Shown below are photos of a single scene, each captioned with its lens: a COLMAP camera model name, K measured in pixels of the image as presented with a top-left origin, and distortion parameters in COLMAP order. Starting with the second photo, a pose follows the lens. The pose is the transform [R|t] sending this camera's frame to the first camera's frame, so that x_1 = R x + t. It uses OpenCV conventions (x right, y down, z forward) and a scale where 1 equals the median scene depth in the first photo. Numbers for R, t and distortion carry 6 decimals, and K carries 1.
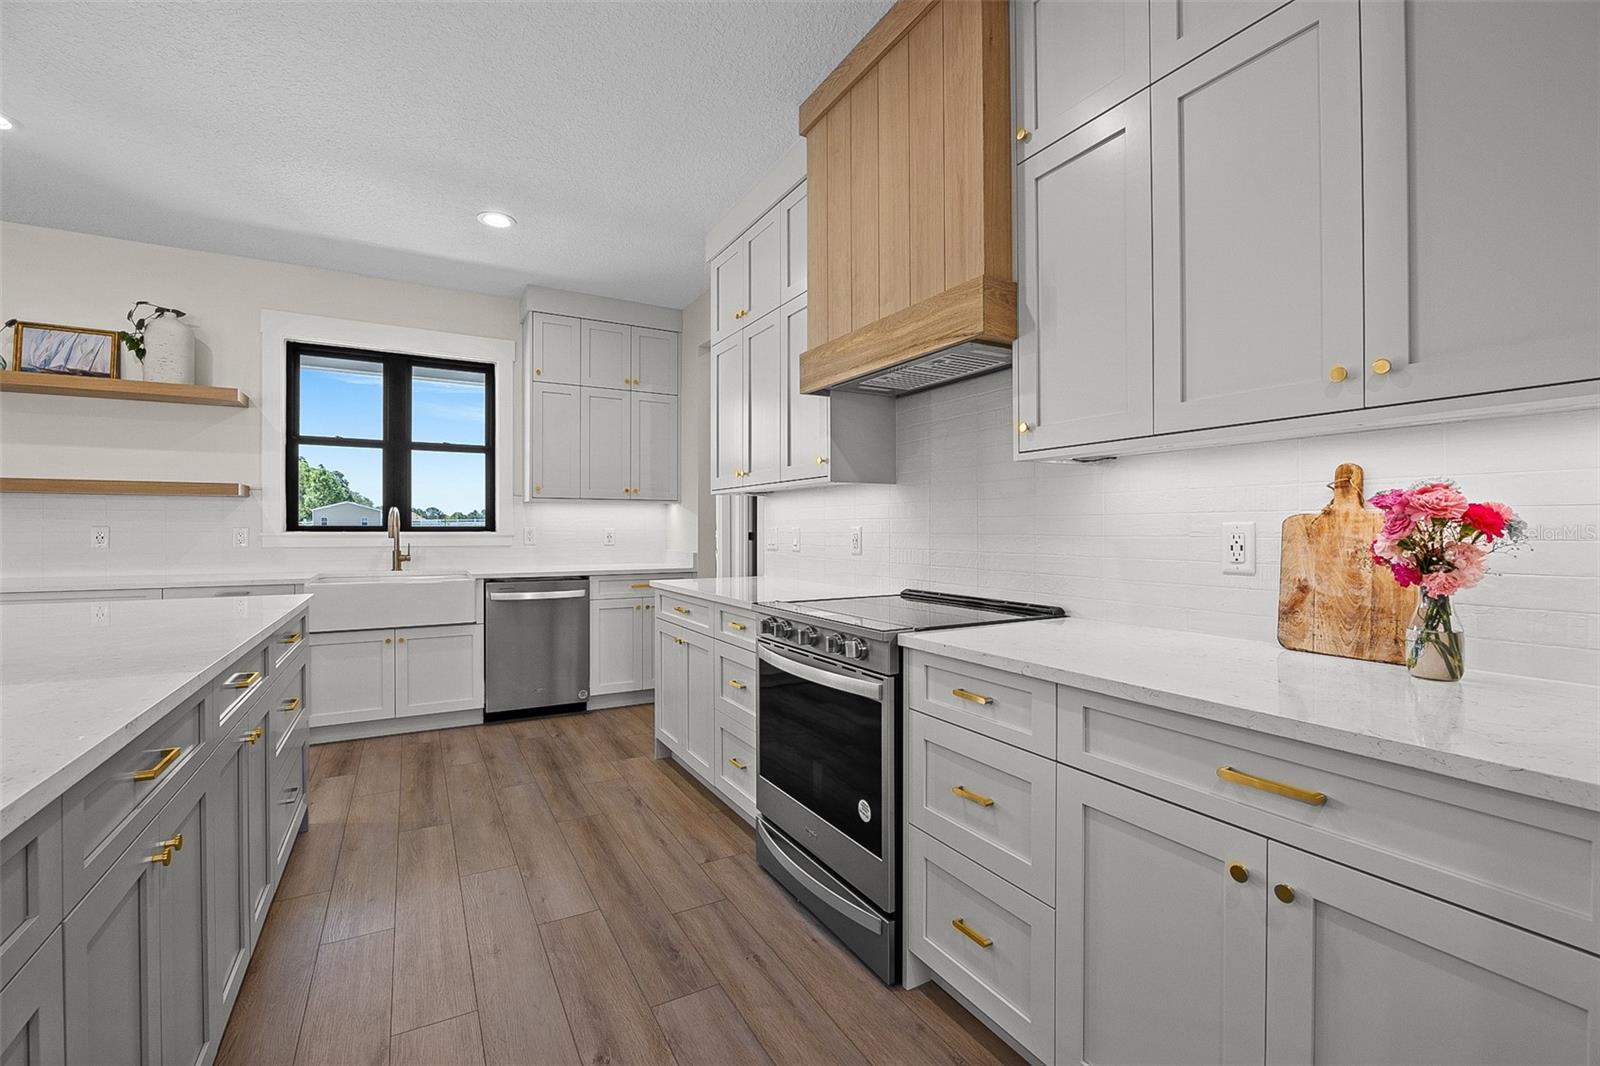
lens RADIAL K [[685.6, 0, 800.0], [0, 685.6, 533.0], [0, 0, 1]] dist [-0.011677, 0.000527]
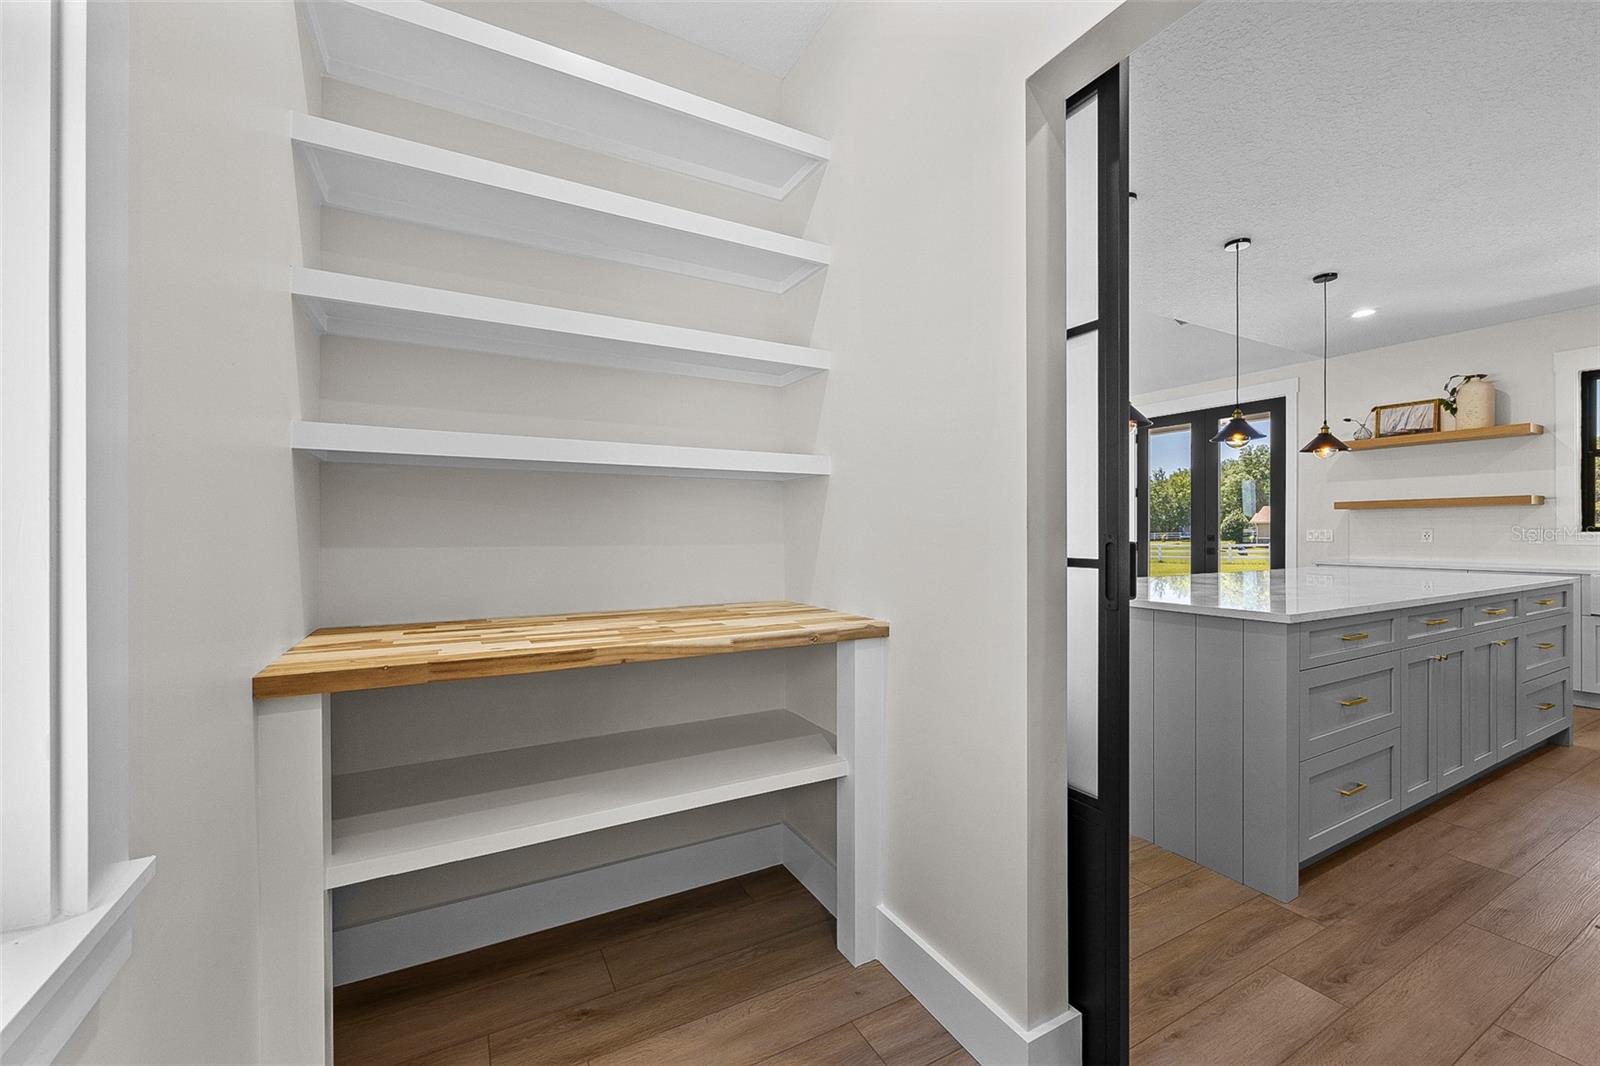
lens RADIAL K [[639.5, 0, 800.0], [0, 639.5, 533.0], [0, 0, 1]] dist [-0.002431, 0.000101]
pose [[-0.006924, 0.001696, -0.999975, 0.444044], [0.004394, 0.999989, 0.001666, -0.009082], [0.999966, -0.004382, -0.006931, -0.431880]]
